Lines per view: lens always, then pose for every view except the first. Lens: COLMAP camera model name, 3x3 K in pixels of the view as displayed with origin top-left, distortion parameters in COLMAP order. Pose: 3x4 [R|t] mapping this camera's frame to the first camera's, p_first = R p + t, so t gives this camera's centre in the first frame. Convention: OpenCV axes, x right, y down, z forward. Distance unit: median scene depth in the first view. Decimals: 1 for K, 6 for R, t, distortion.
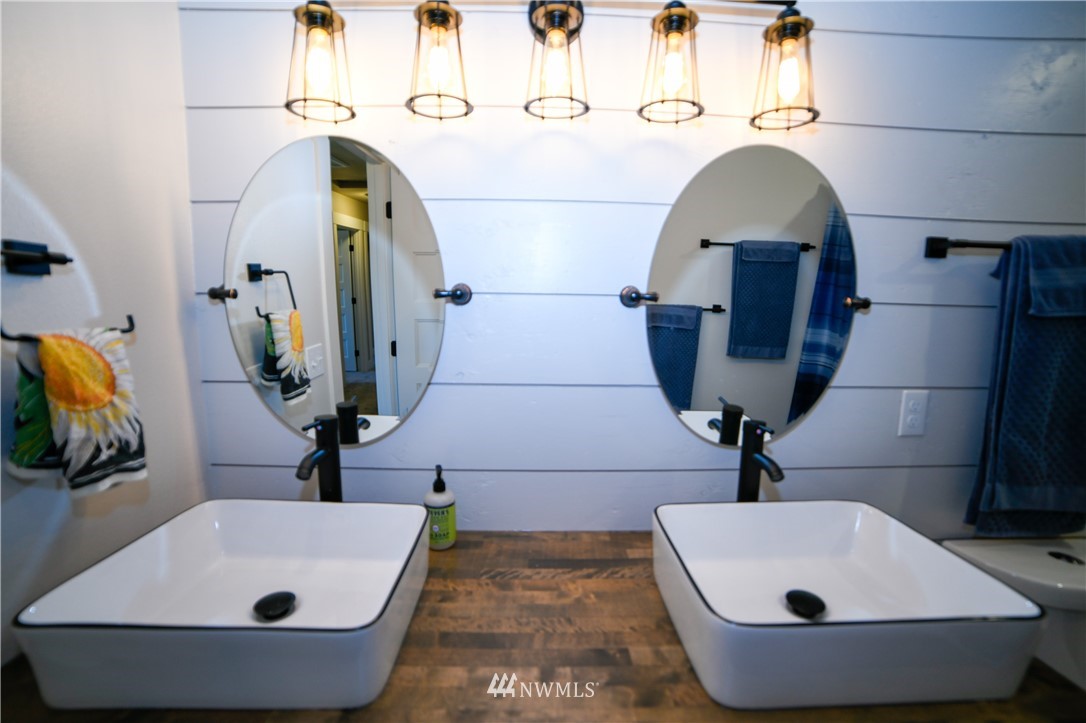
lens RADIAL K [[455.3, 0, 545.9], [0, 455.3, 361.2], [0, 0, 1]] dist [-0.115276, 0.039422]
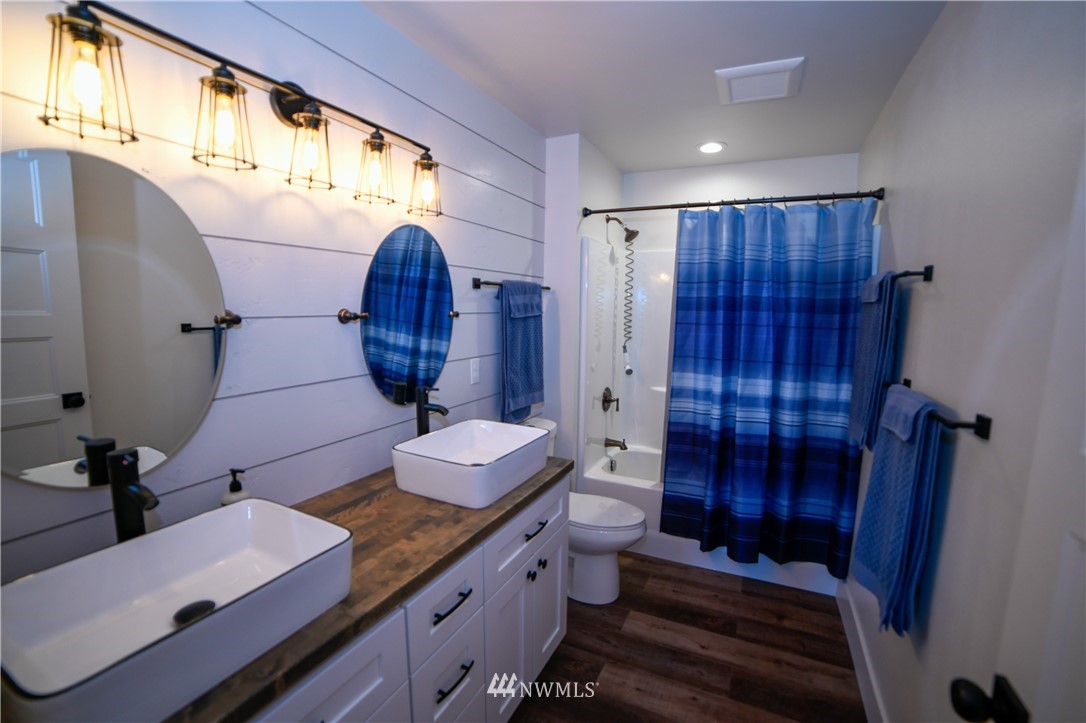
lens RADIAL K [[457.8, 0, 535.3], [0, 457.8, 364.7], [0, 0, 1]] dist [-0.106027, 0.040307]
pose [[0.486652, -0.120170, 0.865291, -0.803705], [0.114593, 0.990716, 0.073141, -0.024787], [-0.866047, 0.063562, 0.495905, -0.242788]]
